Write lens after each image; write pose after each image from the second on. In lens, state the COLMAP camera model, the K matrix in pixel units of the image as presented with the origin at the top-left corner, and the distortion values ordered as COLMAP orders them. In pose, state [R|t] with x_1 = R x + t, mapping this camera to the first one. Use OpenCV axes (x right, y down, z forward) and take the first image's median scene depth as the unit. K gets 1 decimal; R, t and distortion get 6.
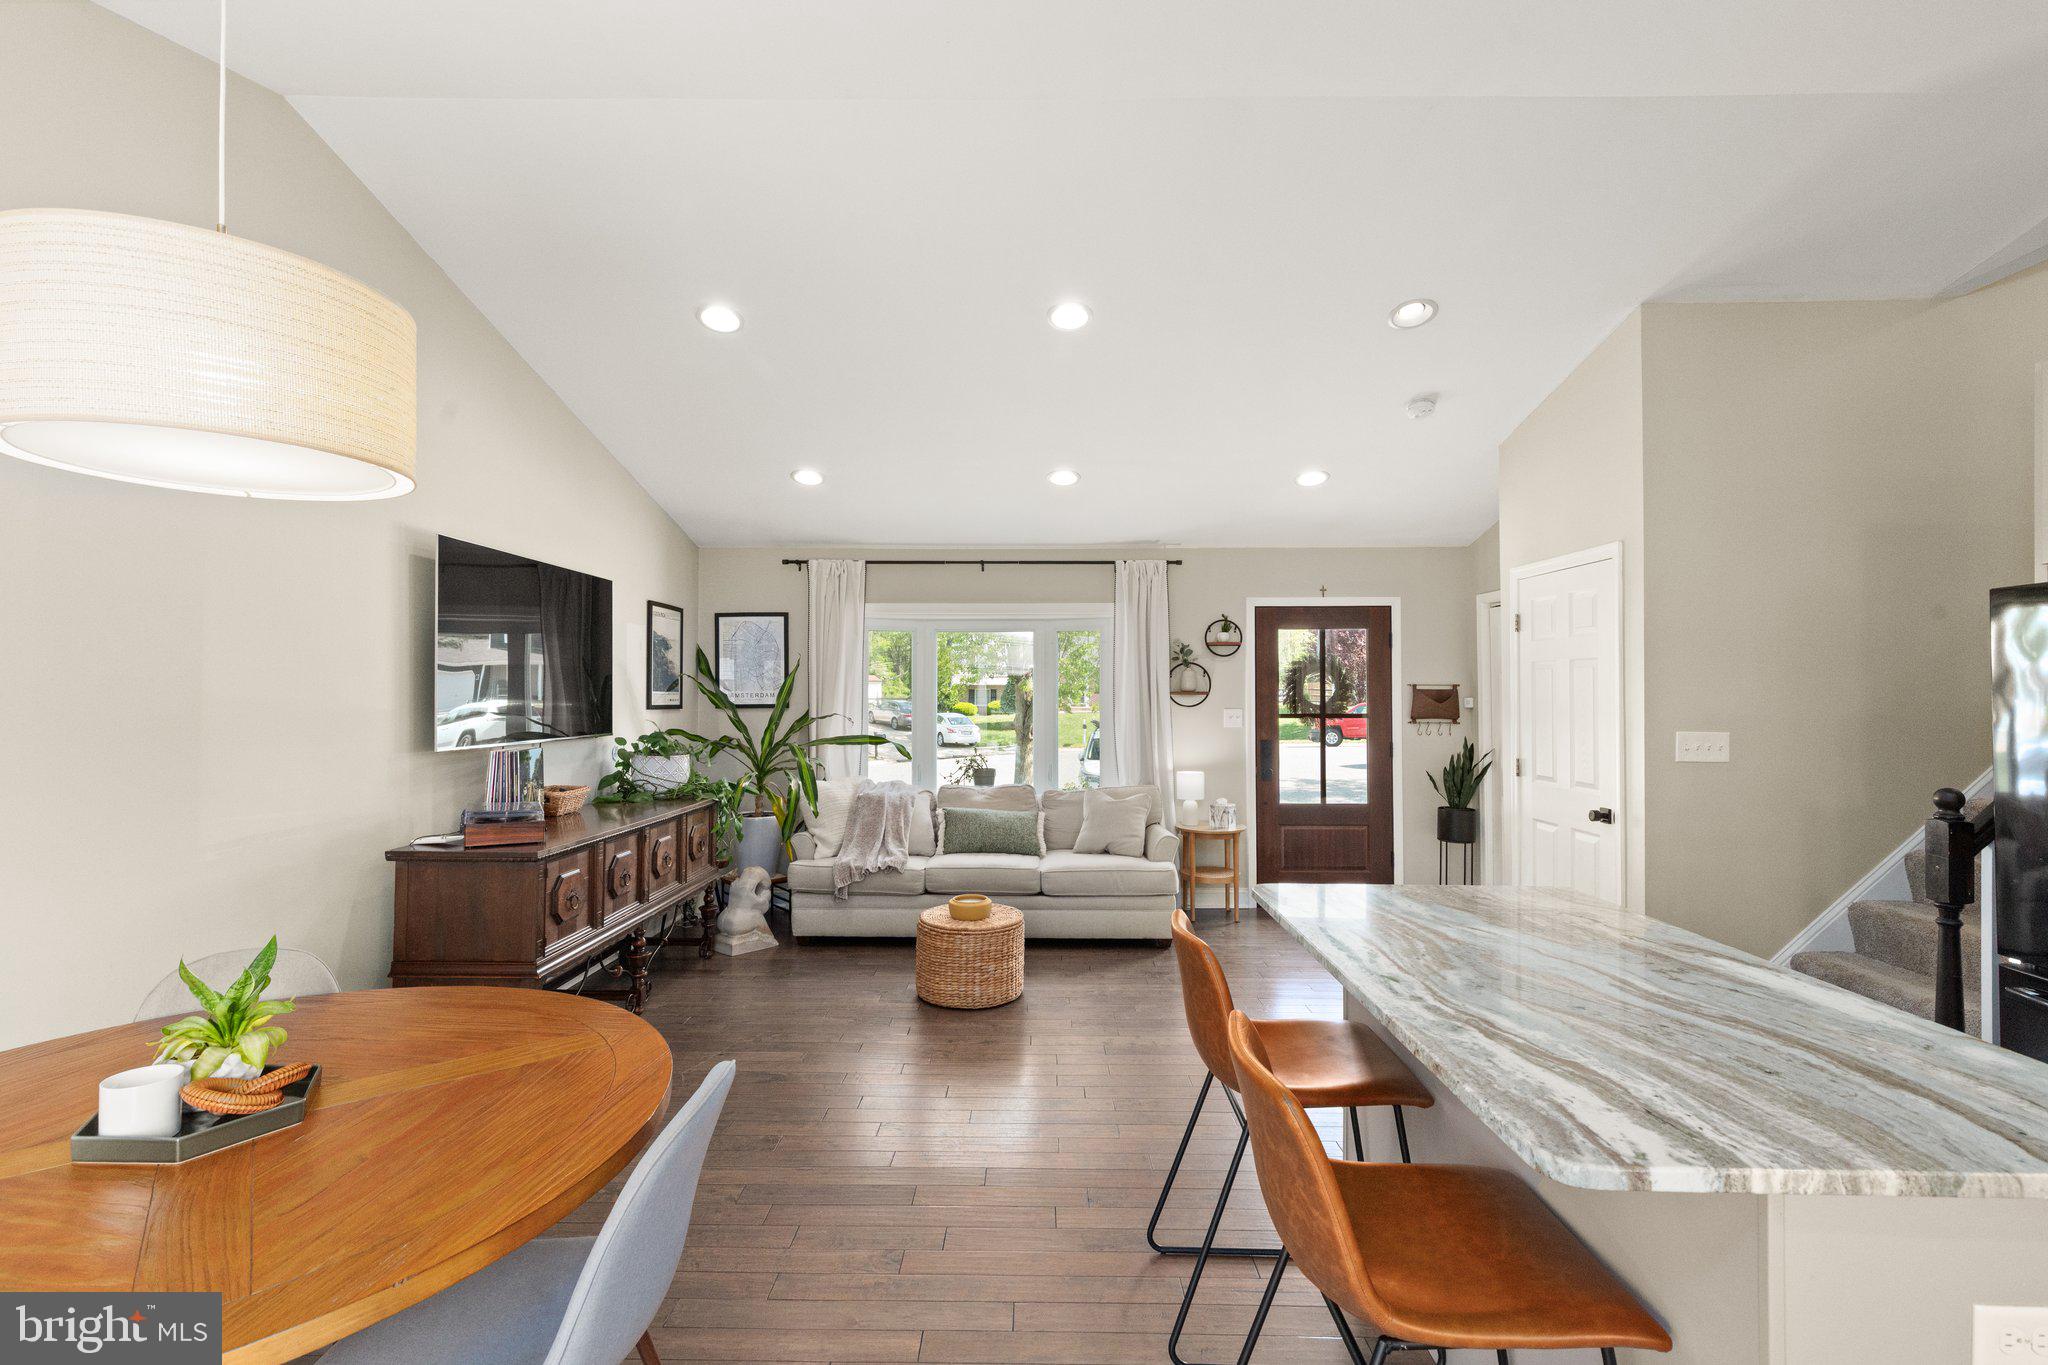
lens RADIAL K [[932.1, 0, 1024.4], [0, 932.1, 685.7], [0, 0, 1]] dist [0.007360, -0.000875]
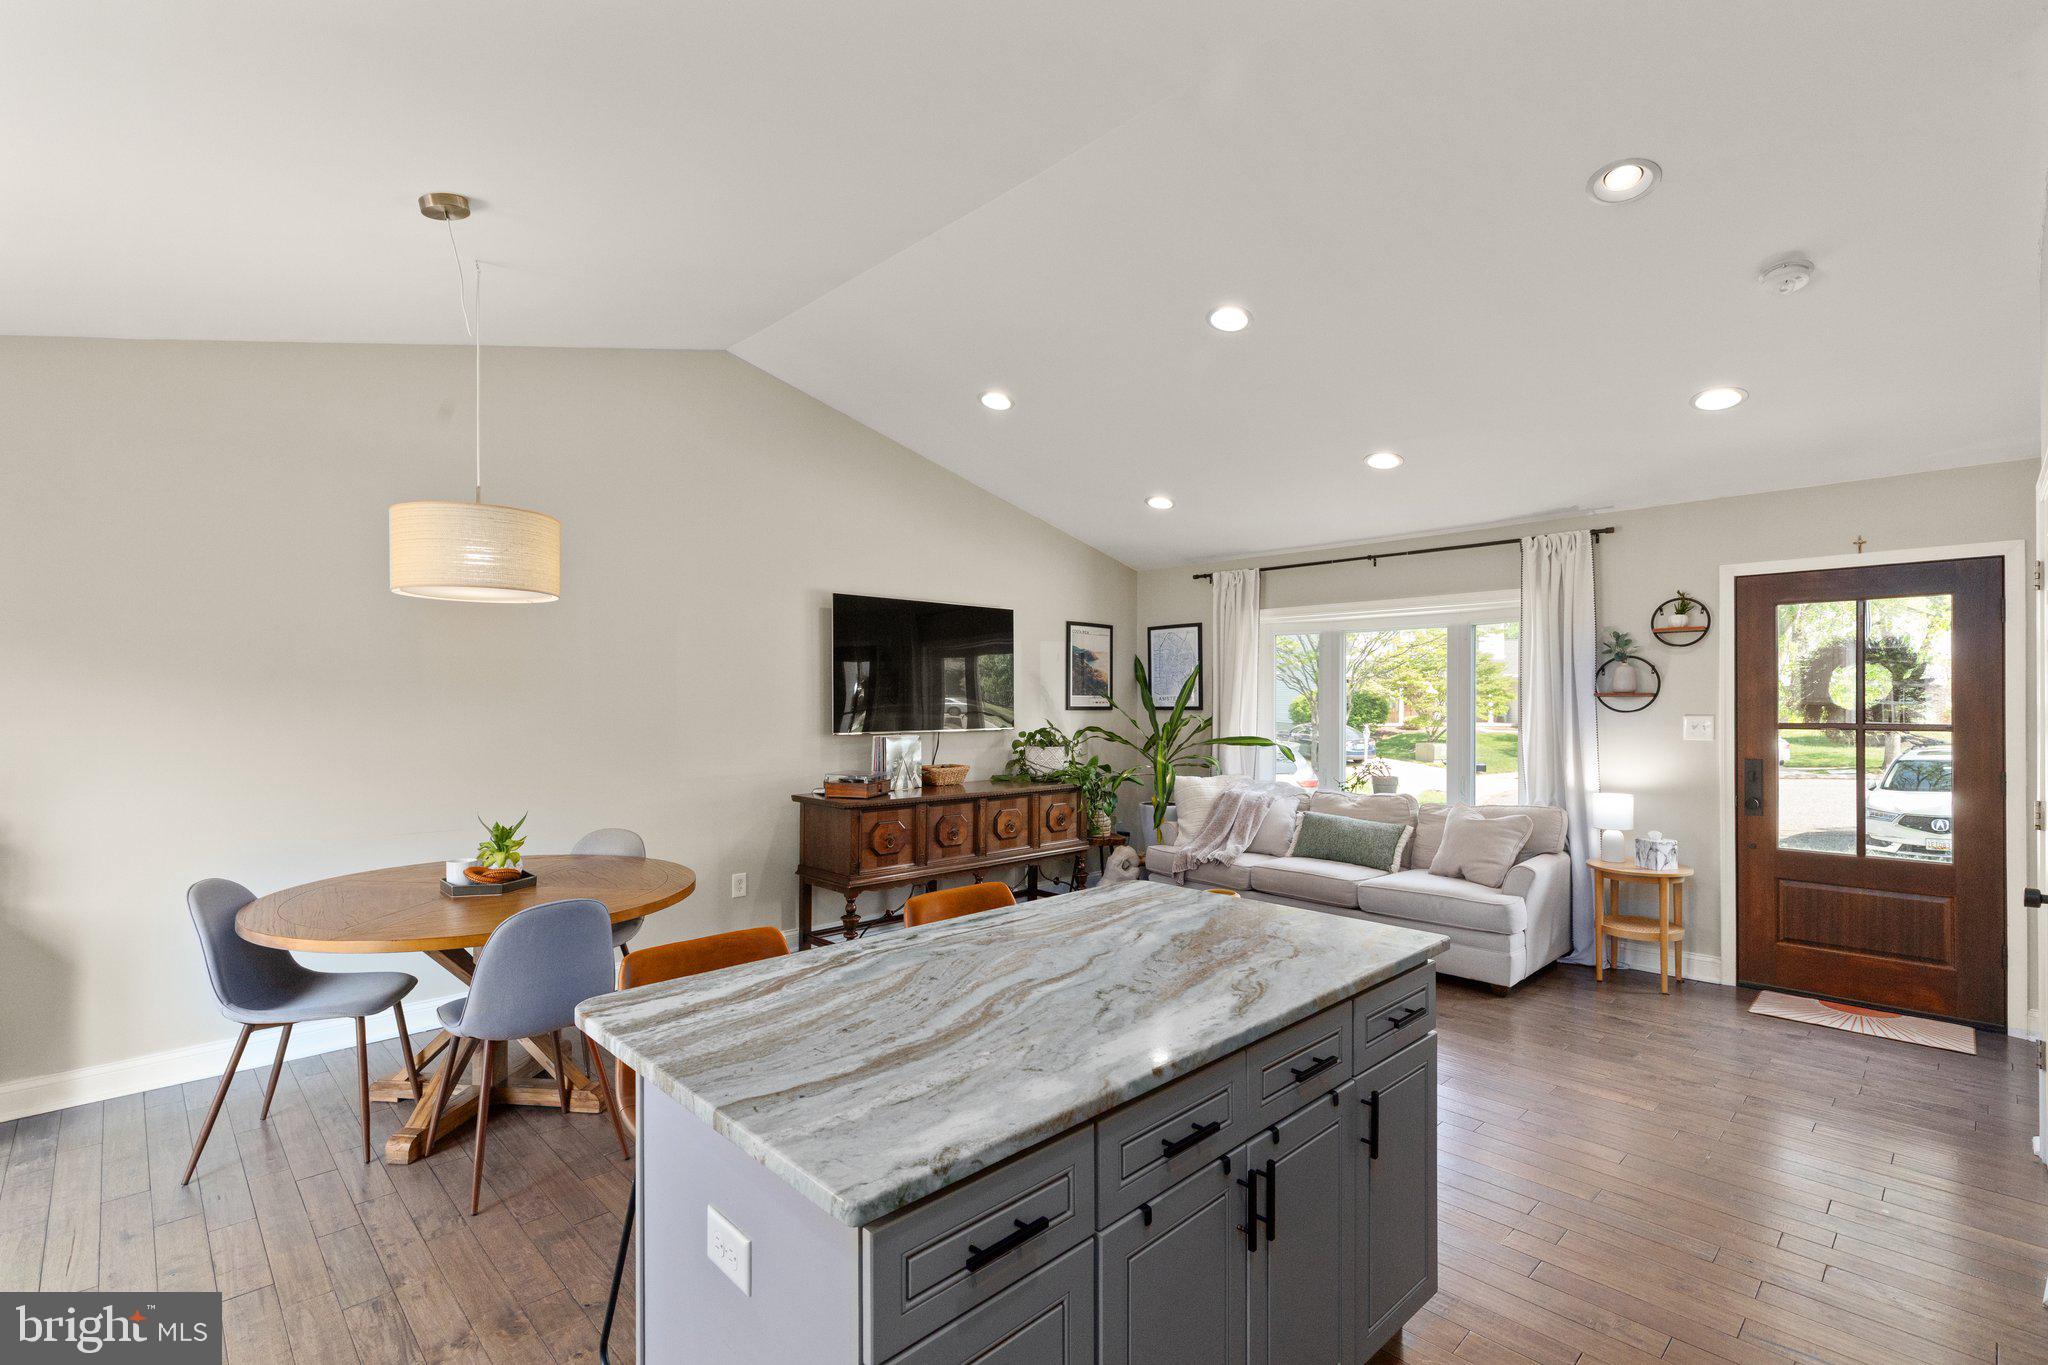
lens RADIAL K [[932.1, 0, 1019.2], [0, 932.1, 695.5], [0, 0, 1]] dist [0.007360, -0.000875]
pose [[0.703222, -0.003182, -0.710963, 0.428071], [0.006811, 0.999974, 0.002261, 0.003588], [0.710938, -0.006432, 0.703226, 0.091705]]
